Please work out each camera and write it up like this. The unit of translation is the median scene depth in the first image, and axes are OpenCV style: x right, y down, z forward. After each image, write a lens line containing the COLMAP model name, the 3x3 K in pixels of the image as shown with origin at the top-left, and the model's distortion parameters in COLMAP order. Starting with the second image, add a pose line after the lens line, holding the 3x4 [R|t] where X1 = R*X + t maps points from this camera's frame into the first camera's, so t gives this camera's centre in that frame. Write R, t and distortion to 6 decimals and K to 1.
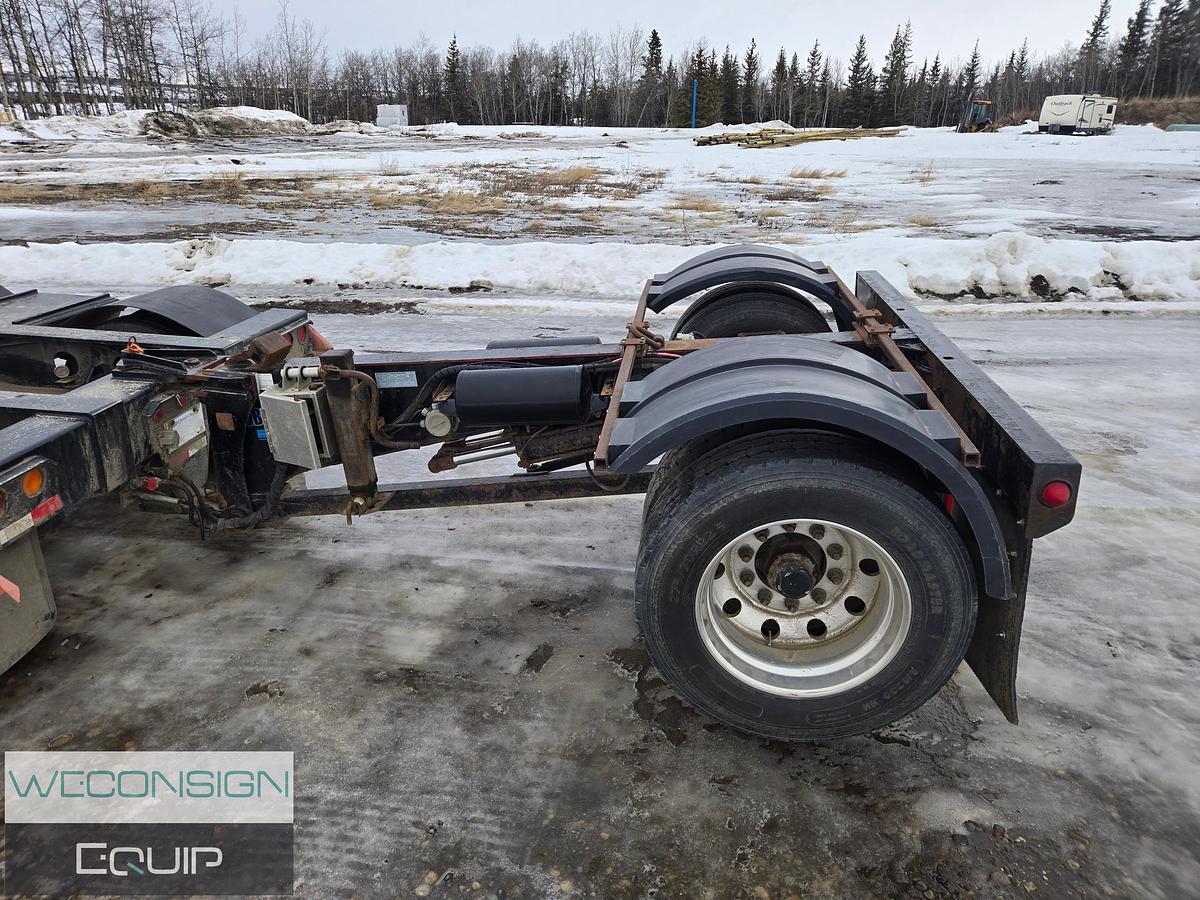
lens RADIAL K [[794.9, 0, 590.9], [0, 794.9, 431.5], [0, 0, 1]] dist [0.080795, -0.065951]
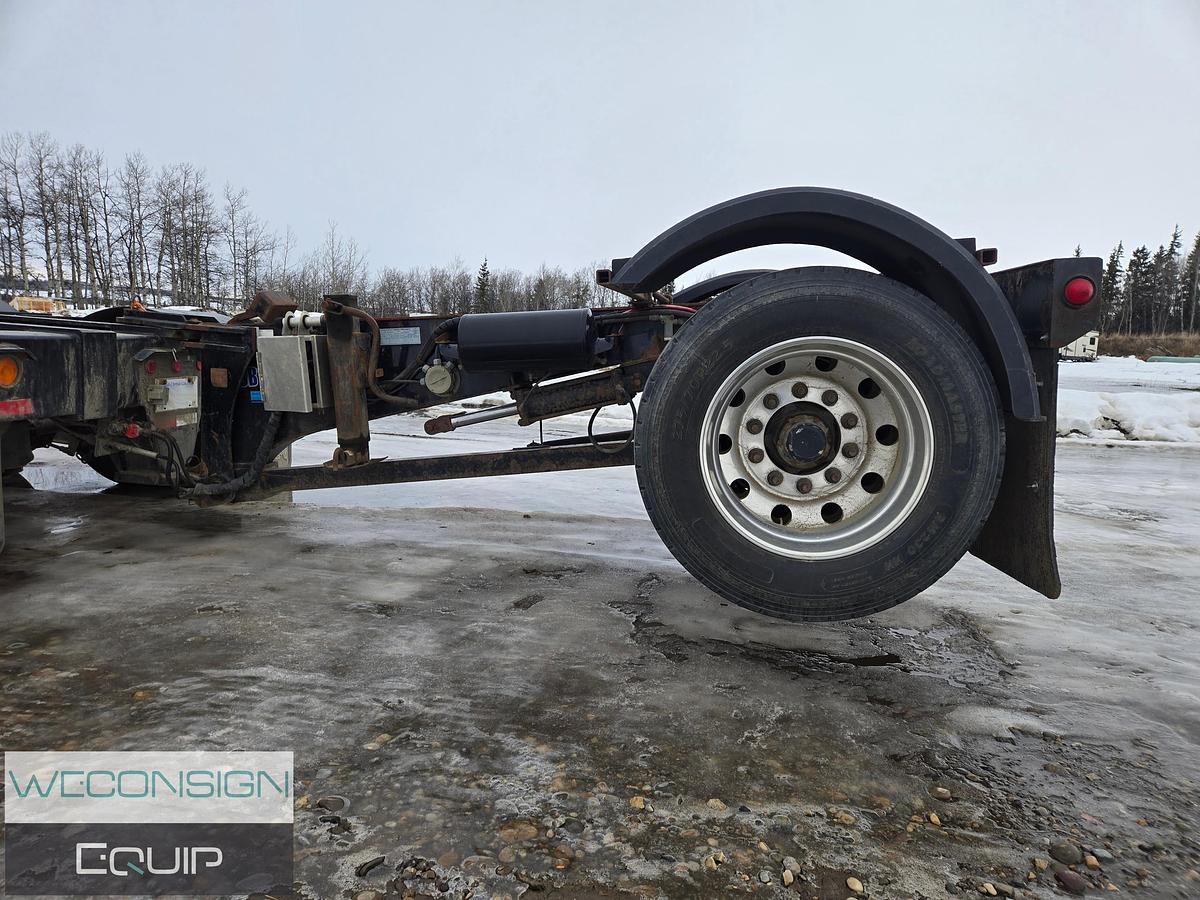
lens RADIAL K [[794.2, 0, 606.4], [0, 794.2, 452.7], [0, 0, 1]] dist [0.085146, -0.069324]
pose [[0.999208, 0.039610, 0.003910, 0.011855], [-0.037635, 0.972190, -0.231150, 0.270827], [-0.012957, 0.230820, 0.972910, 0.065900]]
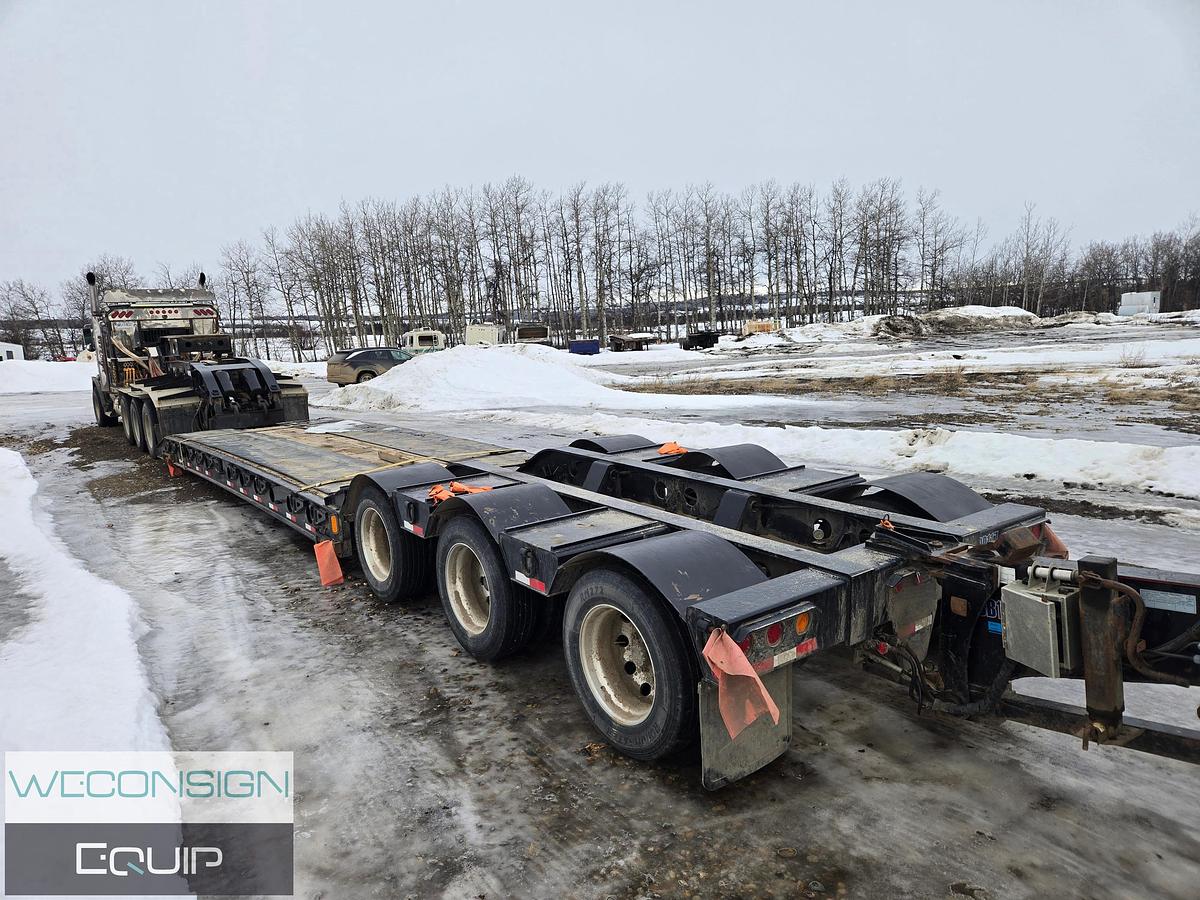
lens RADIAL K [[793.9, 0, 591.6], [0, 793.9, 454.0], [0, 0, 1]] dist [0.081845, -0.066911]
pose [[0.689801, 0.077363, -0.719854, -0.046440], [-0.219165, 0.969937, -0.105775, 0.010554], [0.690030, 0.230730, 0.686019, -0.077188]]
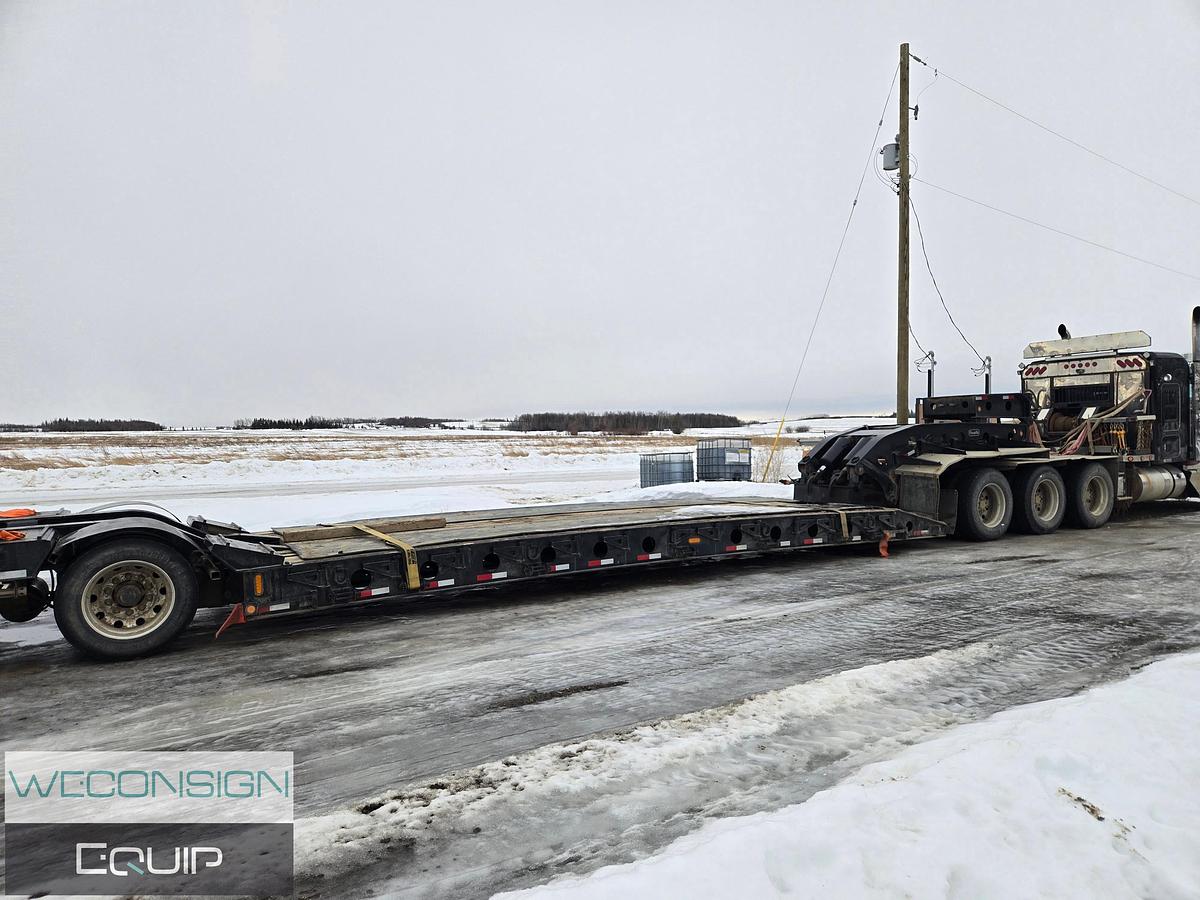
lens RADIAL K [[793.8, 0, 601.9], [0, 793.8, 443.4], [0, 0, 1]] dist [0.080854, -0.067482]
pose [[-0.797211, 0.010730, -0.603606, -1.238137], [-0.216765, 0.928079, 0.302790, -1.118670], [0.563443, 0.372228, -0.737549, 3.045529]]
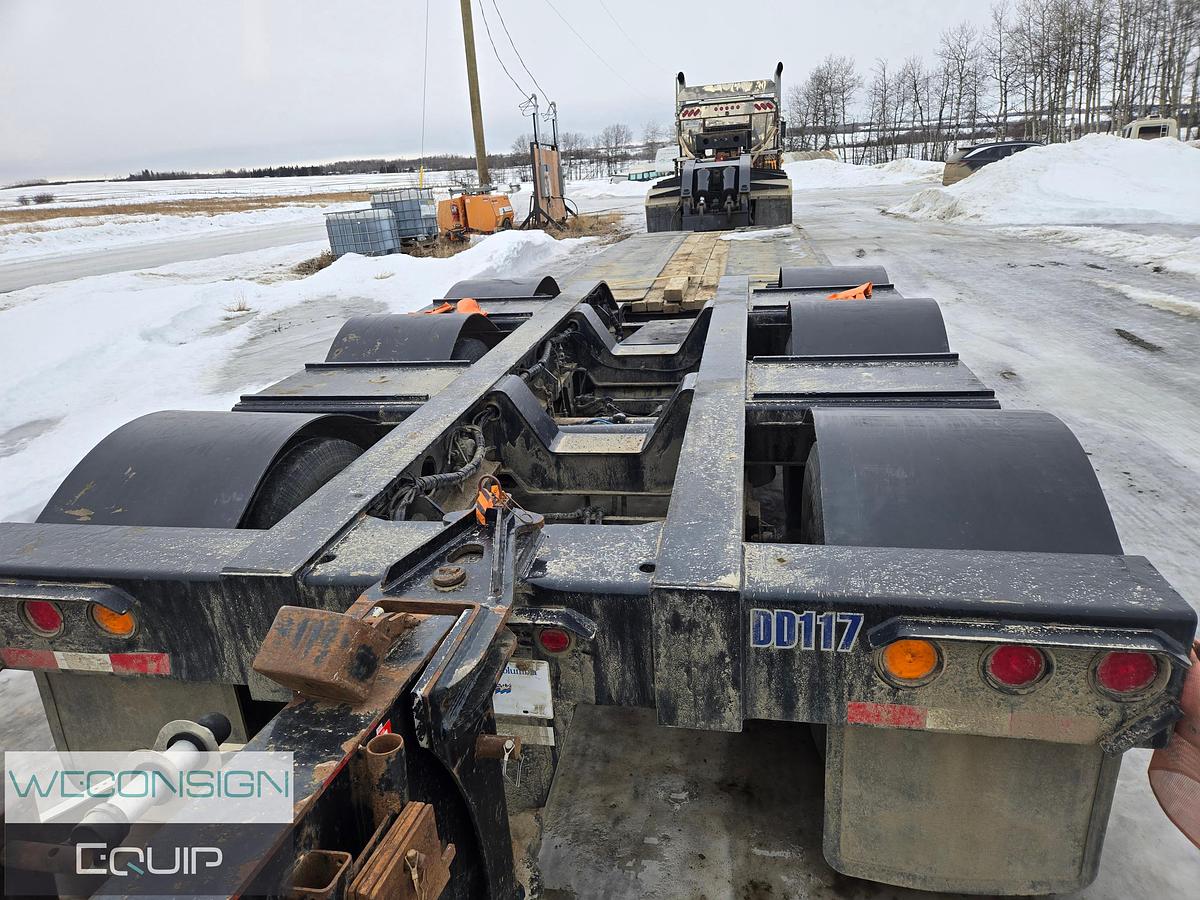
lens RADIAL K [[793.8, 0, 601.9], [0, 793.8, 443.4], [0, 0, 1]] dist [0.080854, -0.067482]
pose [[-0.061169, 0.321139, -0.945055, -0.113416], [-0.312460, 0.893077, 0.323700, -0.303903], [0.947960, 0.315092, 0.045714, 1.006219]]
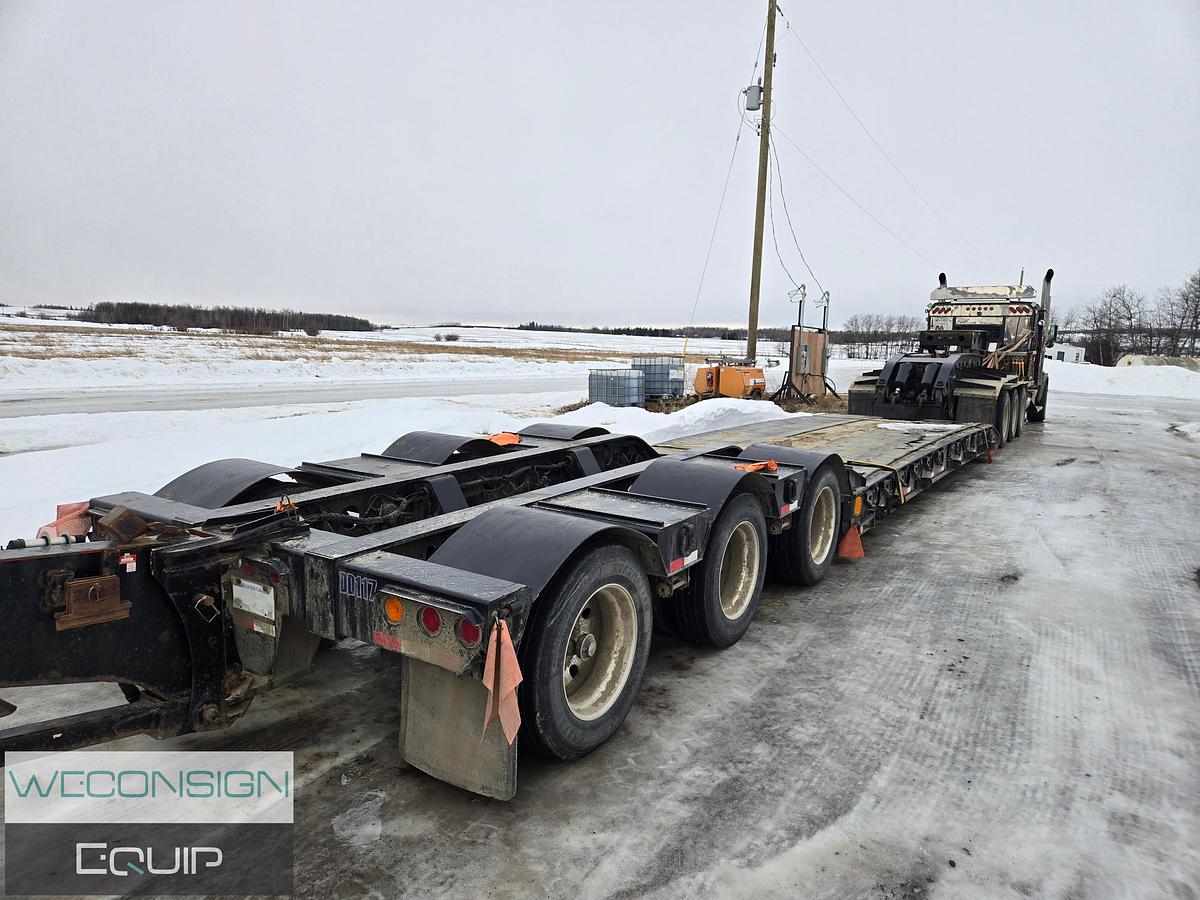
lens RADIAL K [[798.3, 0, 607.2], [0, 798.3, 450.4], [0, 0, 1]] dist [0.079850, -0.067240]
pose [[-0.442692, 0.099351, -0.891153, 0.132897], [-0.361075, 0.889952, 0.278586, -0.566688], [0.820761, 0.445101, -0.358101, 1.606027]]
